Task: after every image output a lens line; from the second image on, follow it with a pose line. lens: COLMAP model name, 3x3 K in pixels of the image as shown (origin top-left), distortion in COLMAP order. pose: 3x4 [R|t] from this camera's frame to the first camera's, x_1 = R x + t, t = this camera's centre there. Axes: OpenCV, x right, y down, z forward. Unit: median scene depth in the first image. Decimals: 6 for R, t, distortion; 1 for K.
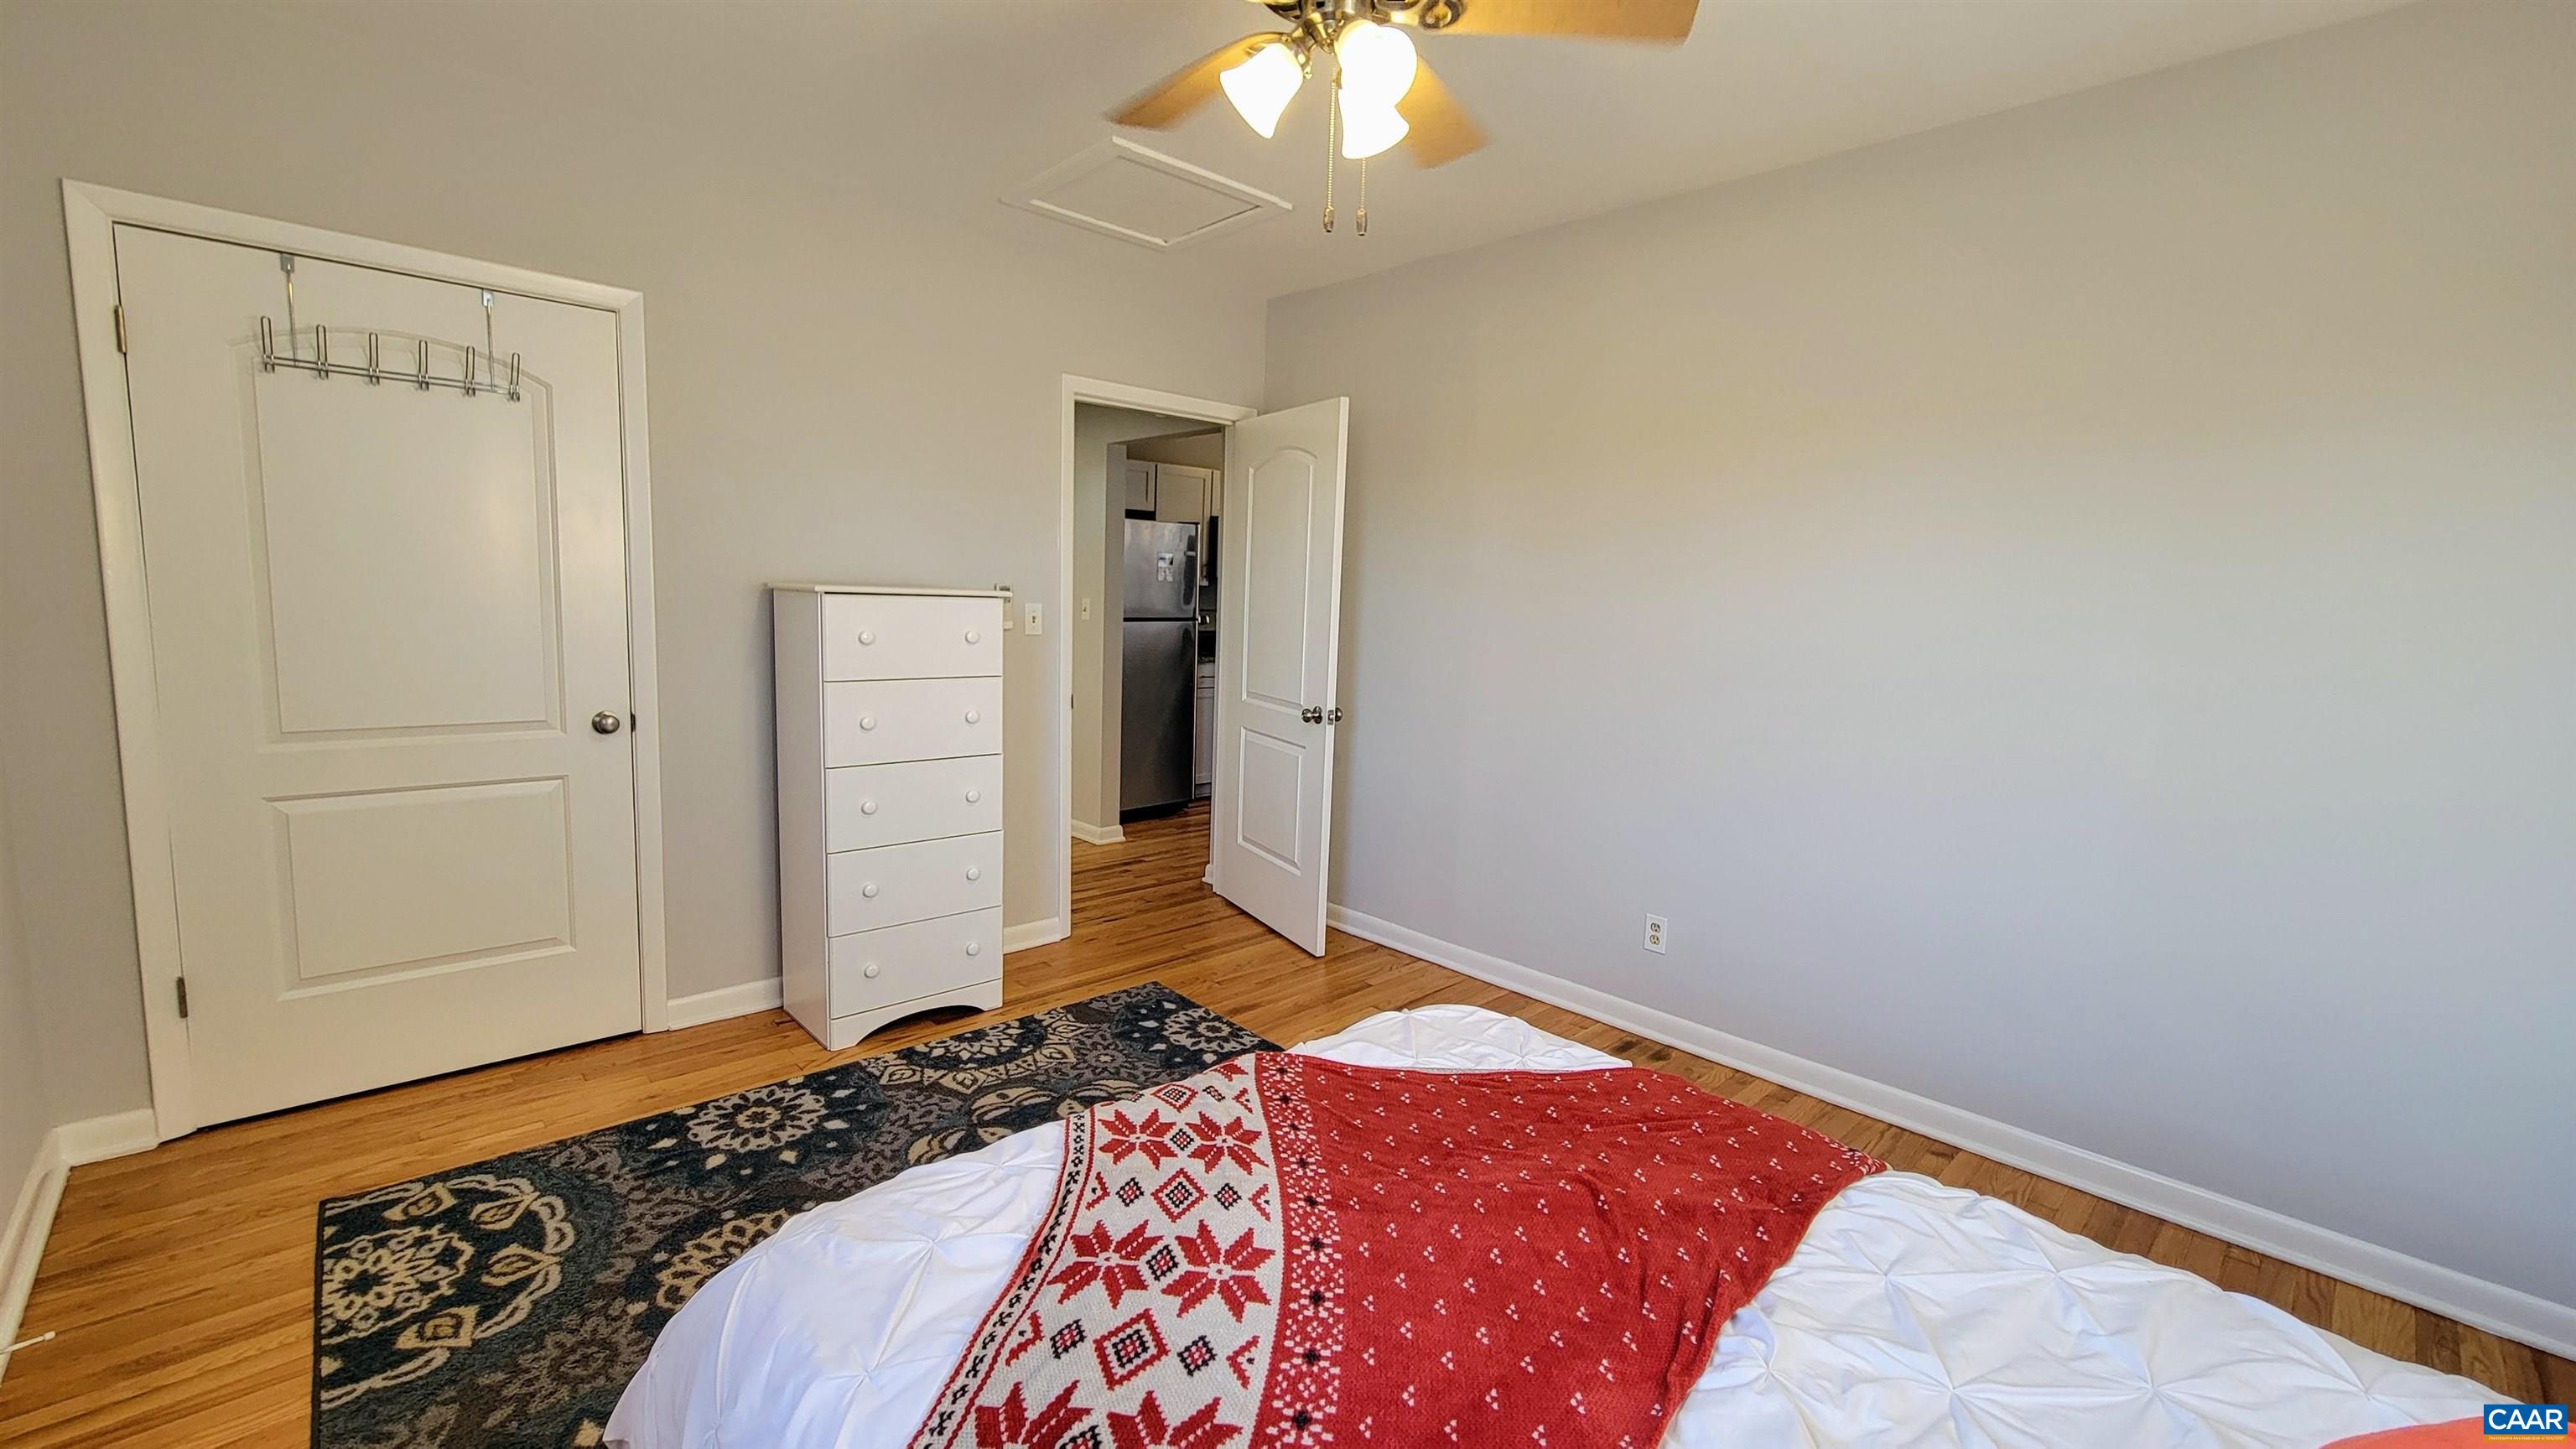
lens RADIAL K [[1053.6, 0, 1295.1], [0, 1053.6, 720.5], [0, 0, 1]] dist [-0.000361, 0.000724]
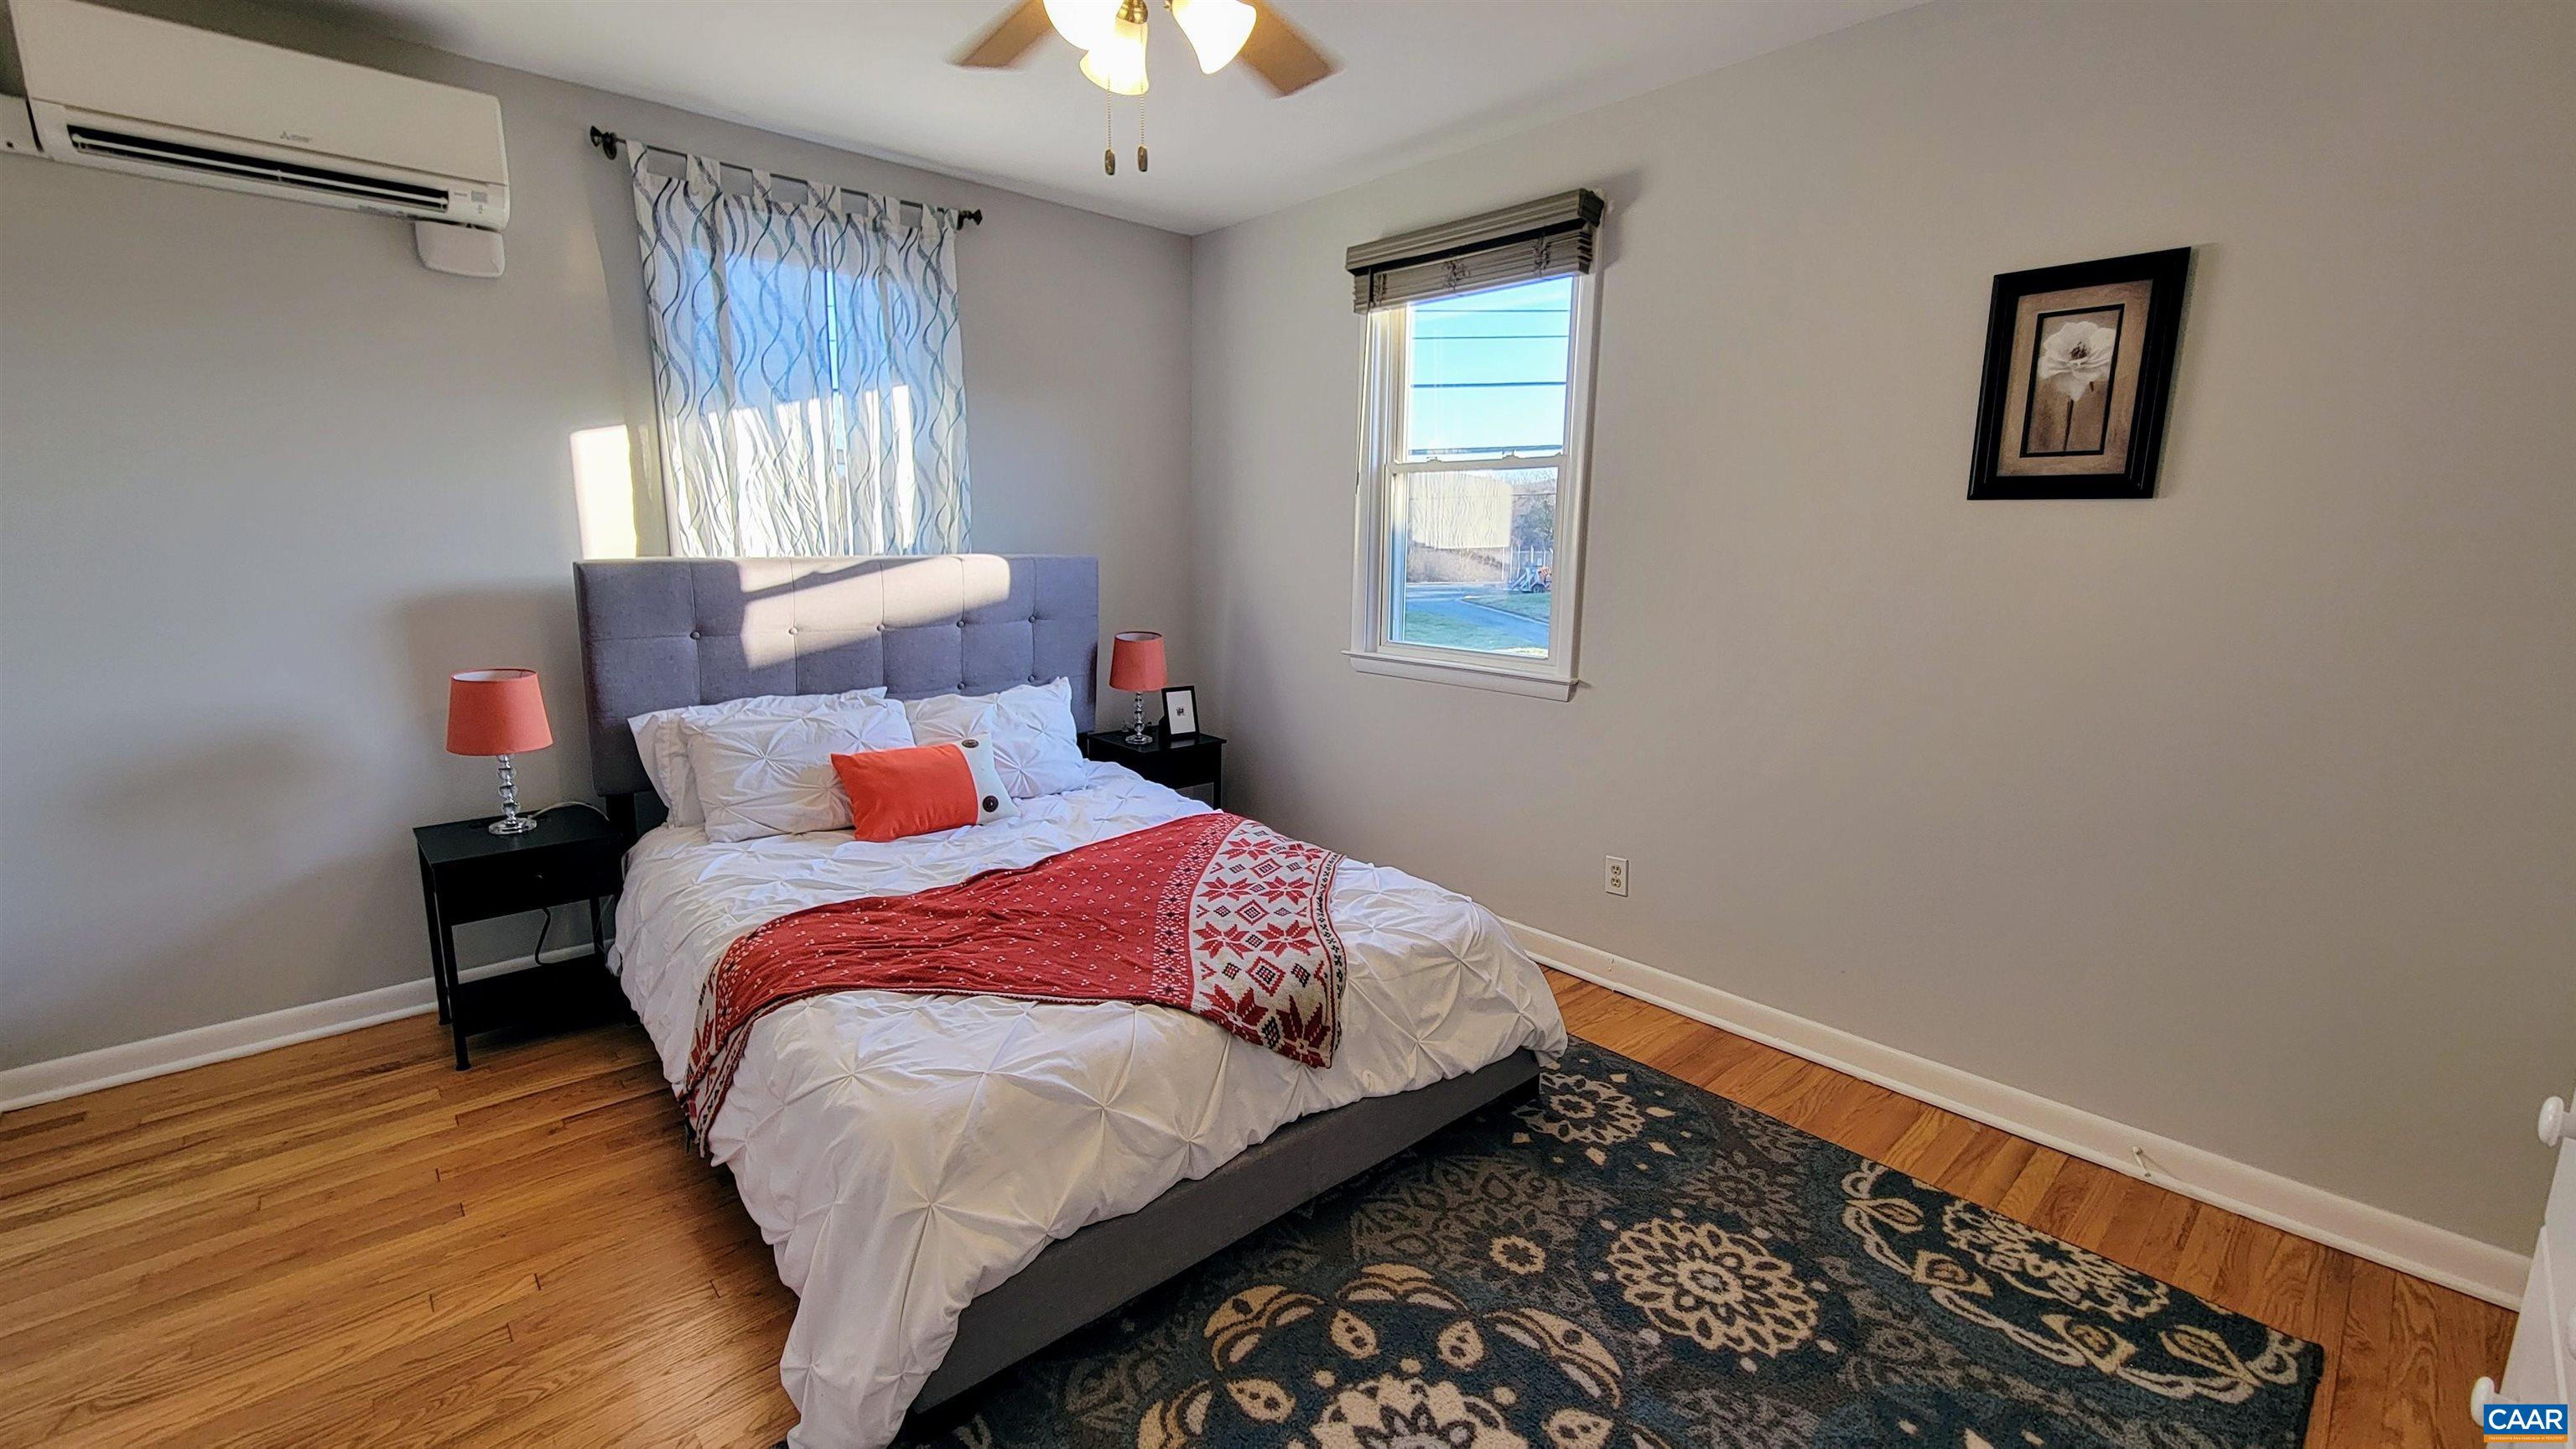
lens RADIAL K [[1053.6, 0, 1288.4], [0, 1053.6, 714.7], [0, 0, 1]] dist [-0.000361, 0.000724]
pose [[-0.998866, -0.047195, 0.006197, -0.103662], [-0.043219, 0.953766, 0.297425, -0.207828], [-0.019948, 0.296820, -0.954725, 1.578004]]
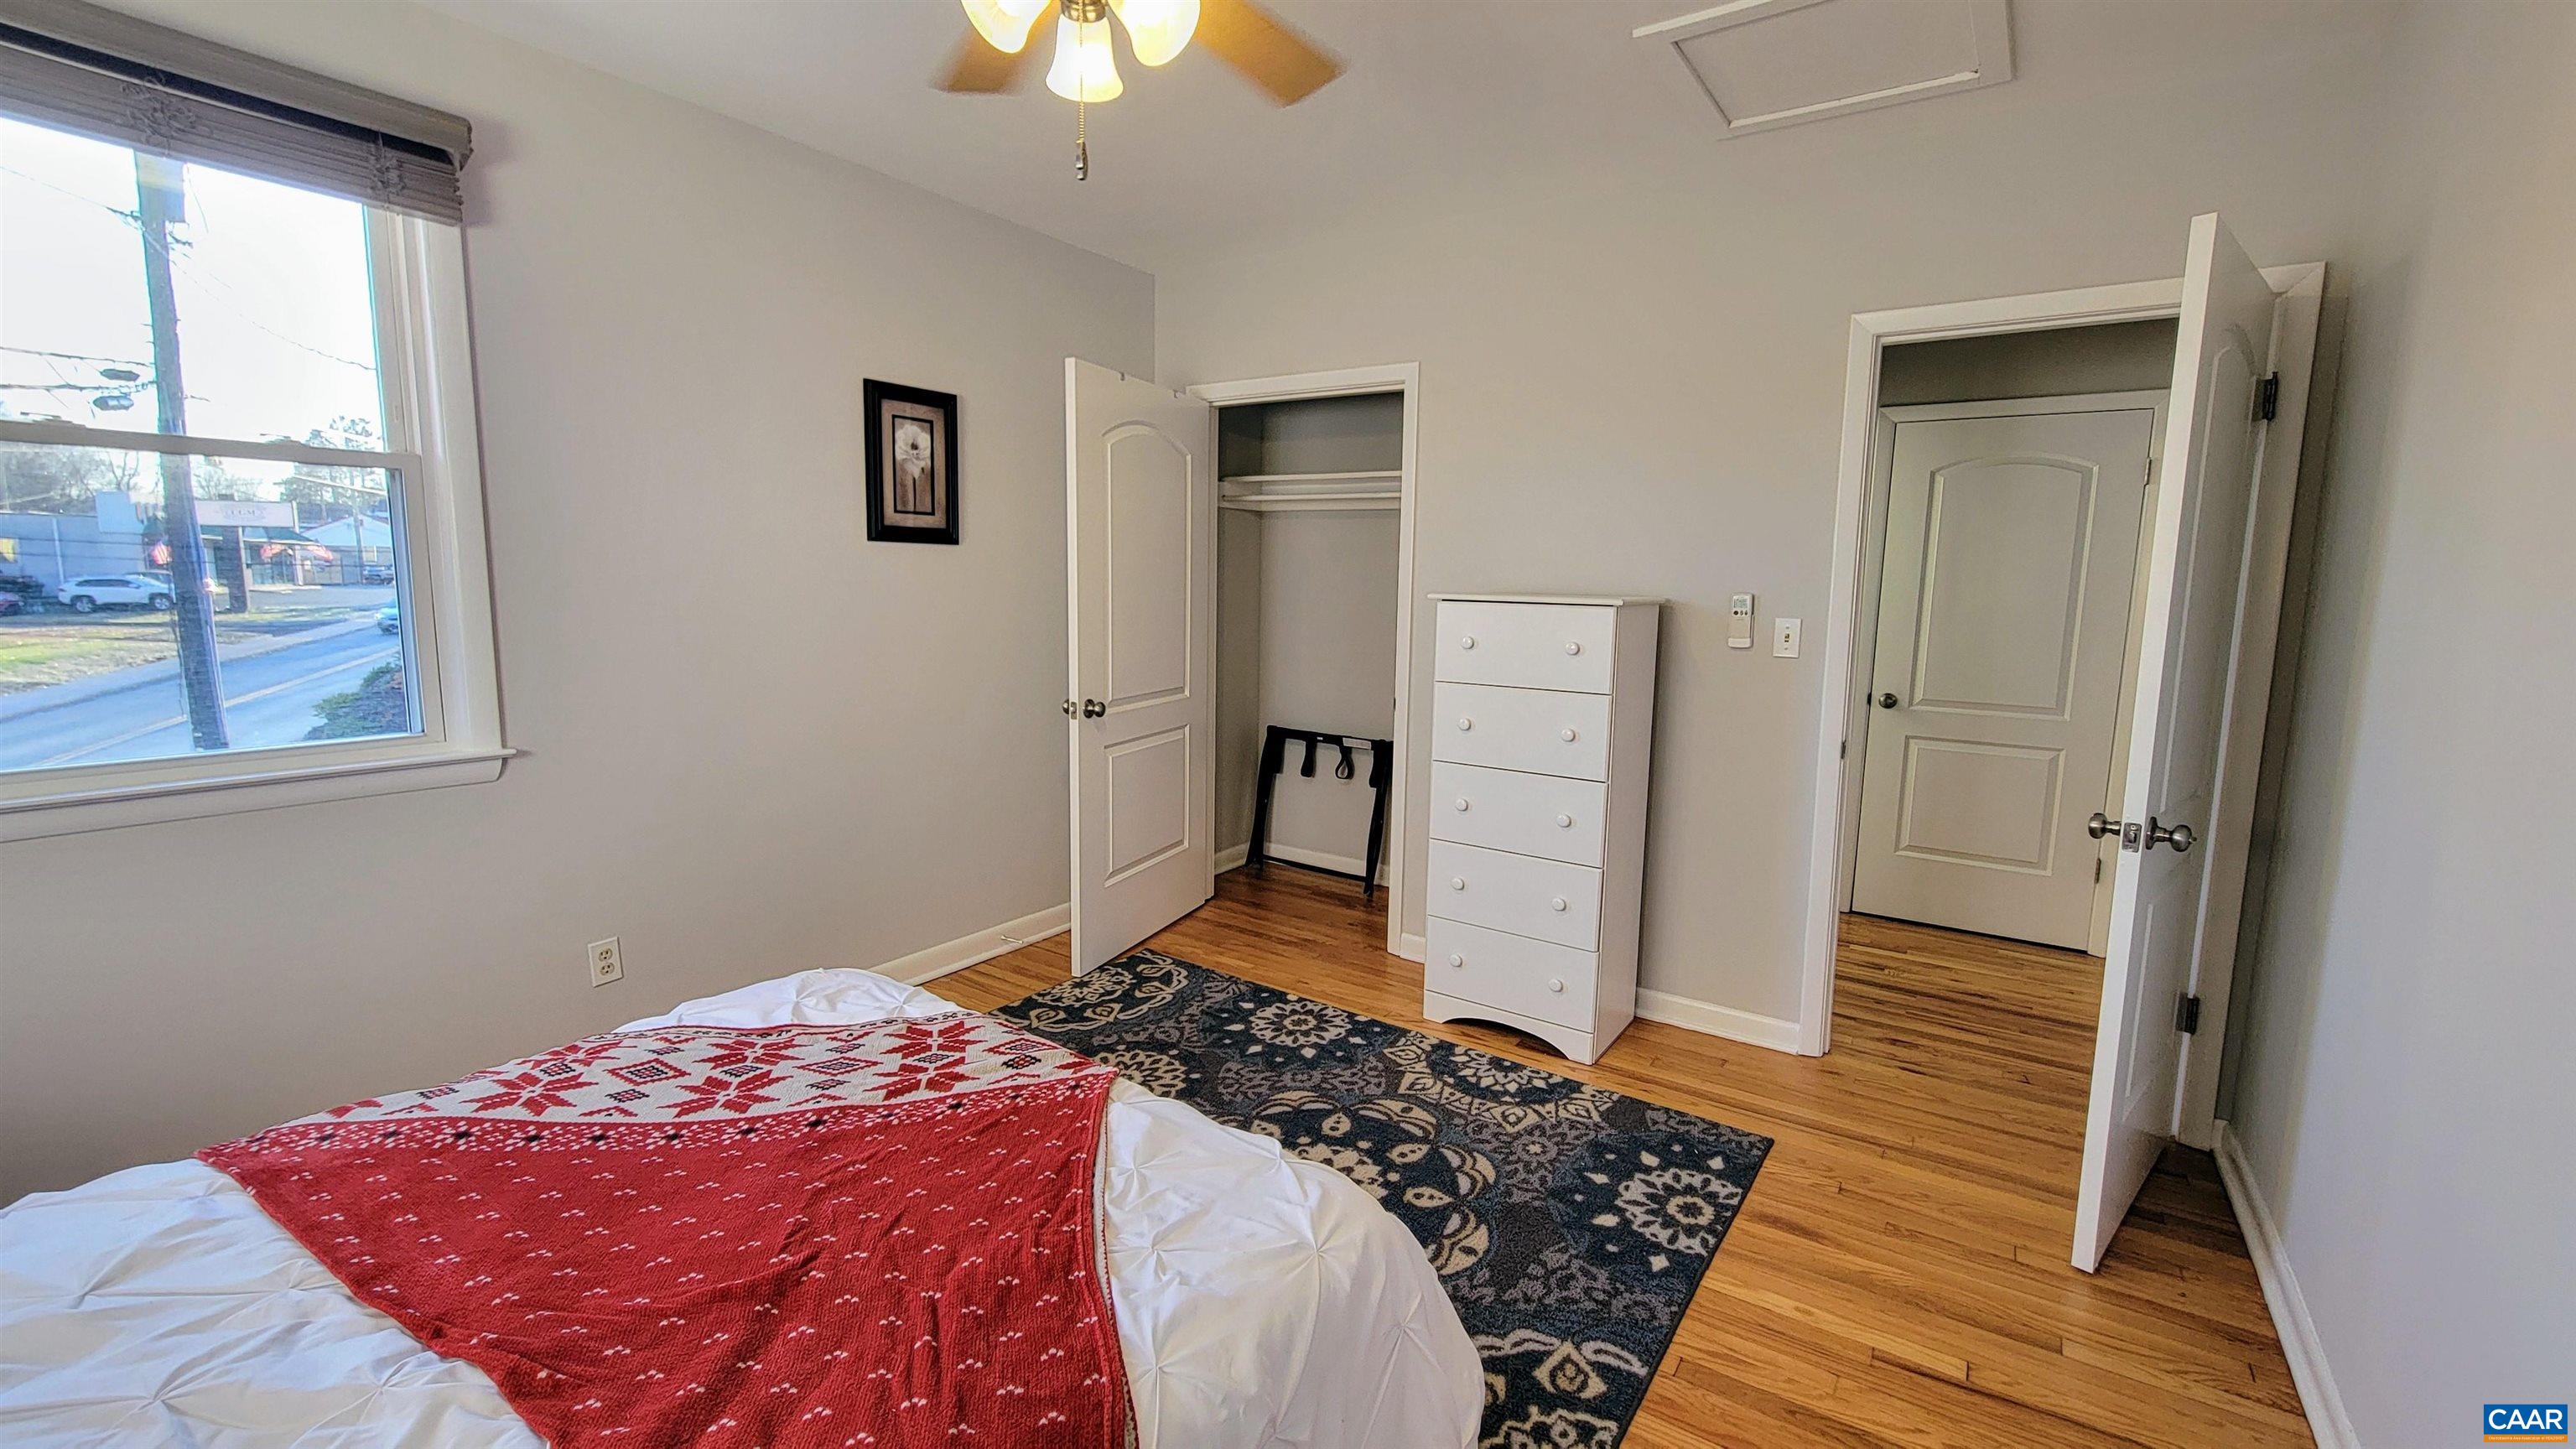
lens RADIAL K [[1053.6, 0, 1284.9], [0, 1053.6, 719.3], [0, 0, 1]] dist [-0.000361, 0.000724]
pose [[0.206141, 0.099313, -0.973470, 0.744150], [-0.132735, 0.988479, 0.072736, -0.070694], [0.969478, 0.114220, 0.216948, 0.767307]]
